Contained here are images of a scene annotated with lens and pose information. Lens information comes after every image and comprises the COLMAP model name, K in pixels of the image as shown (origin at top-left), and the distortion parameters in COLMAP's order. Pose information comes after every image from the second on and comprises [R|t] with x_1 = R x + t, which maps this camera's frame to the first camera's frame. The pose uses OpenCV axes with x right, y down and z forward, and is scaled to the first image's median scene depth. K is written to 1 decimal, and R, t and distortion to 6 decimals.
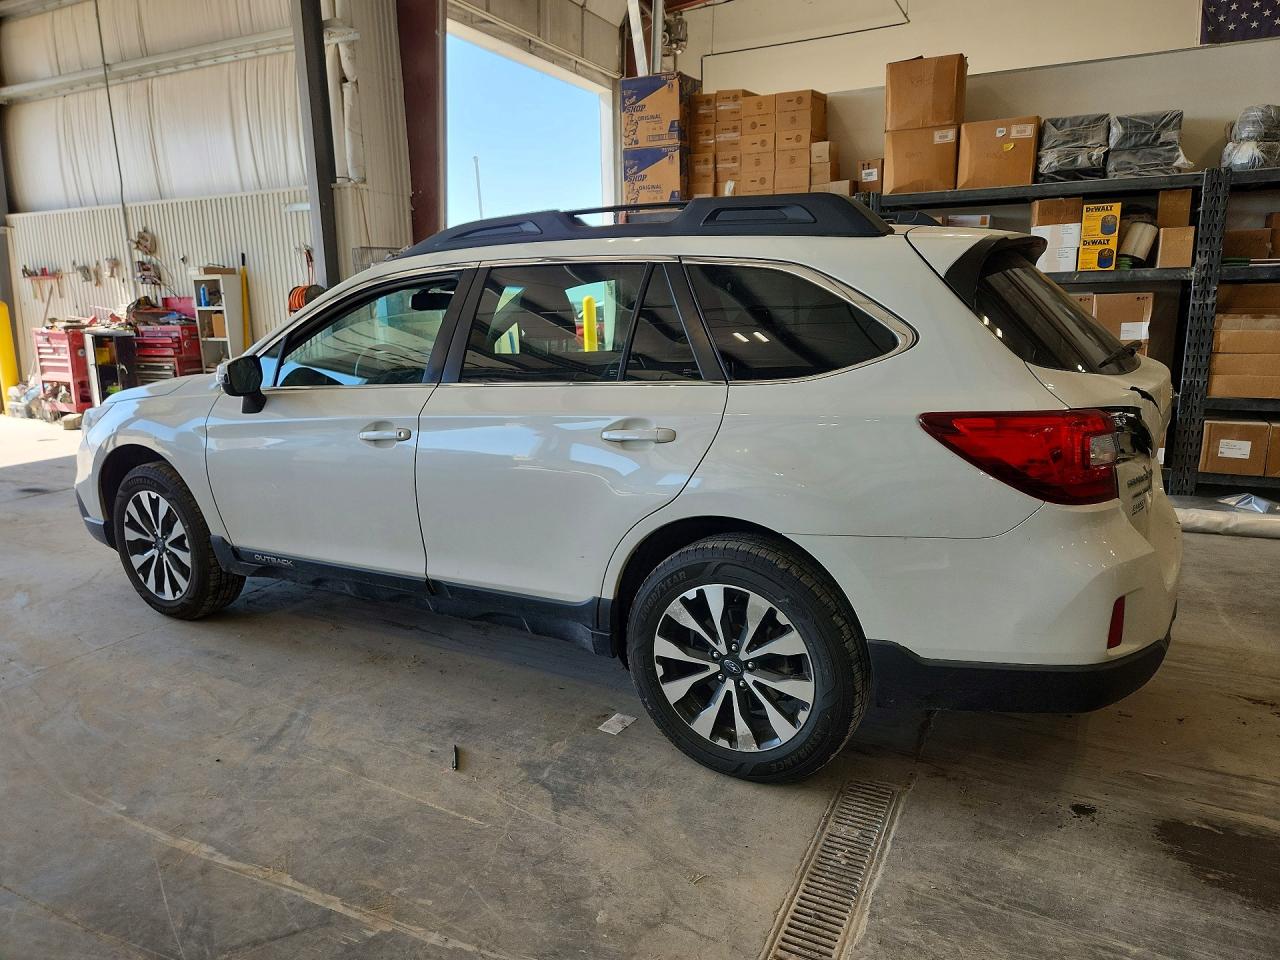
lens RADIAL K [[867.7, 0, 626.6], [0, 867.7, 476.0], [0, 0, 1]] dist [0.064791, -0.048508]
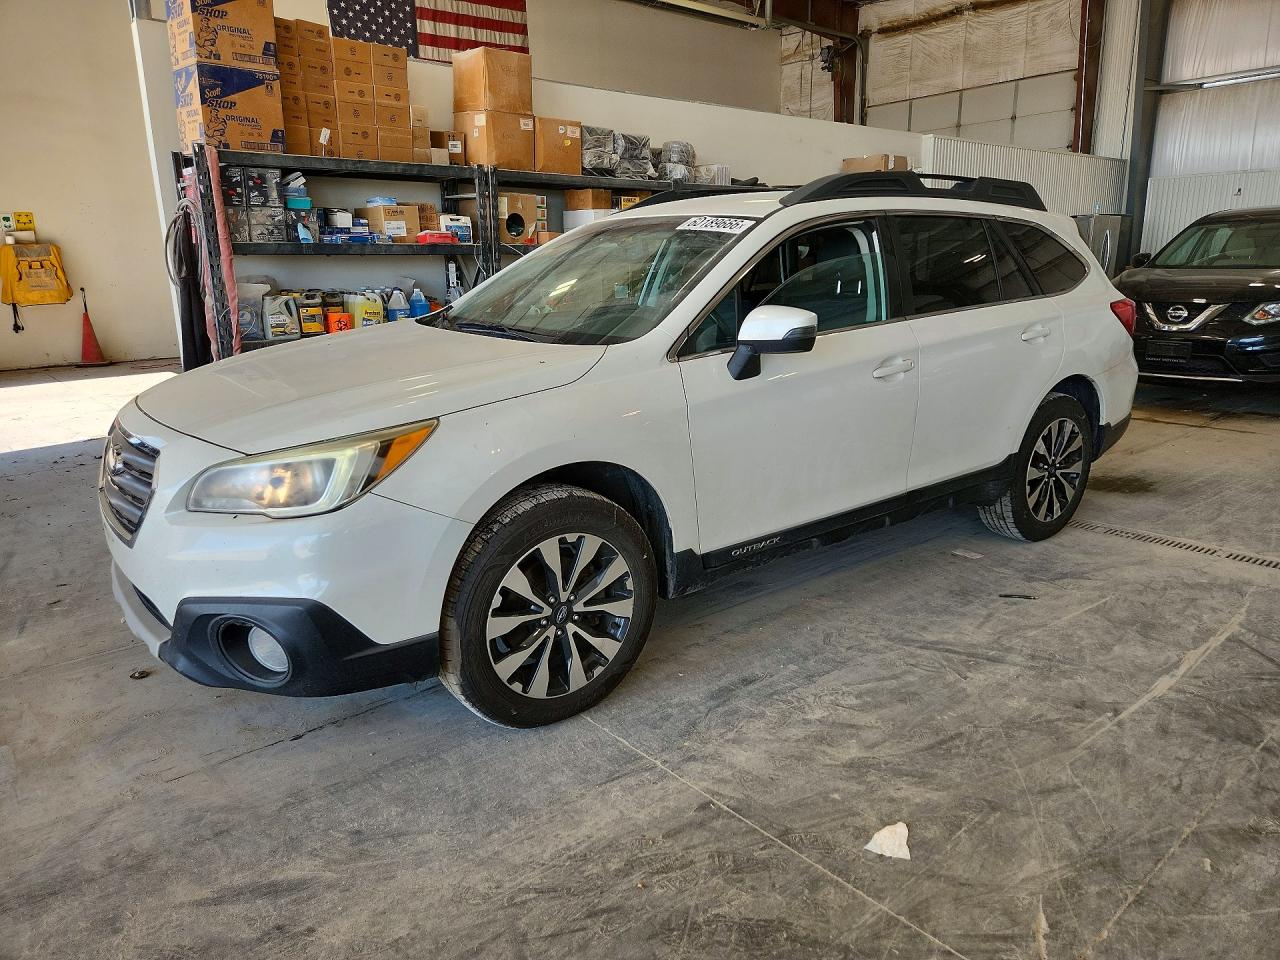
lens RADIAL K [[867.7, 0, 626.6], [0, 867.7, 476.0], [0, 0, 1]] dist [0.064791, -0.048508]
pose [[0.373073, -0.208390, 0.904096, -1.162472], [0.196341, 0.970113, 0.142587, -0.113619], [-0.906789, 0.124316, 0.402839, 0.734491]]
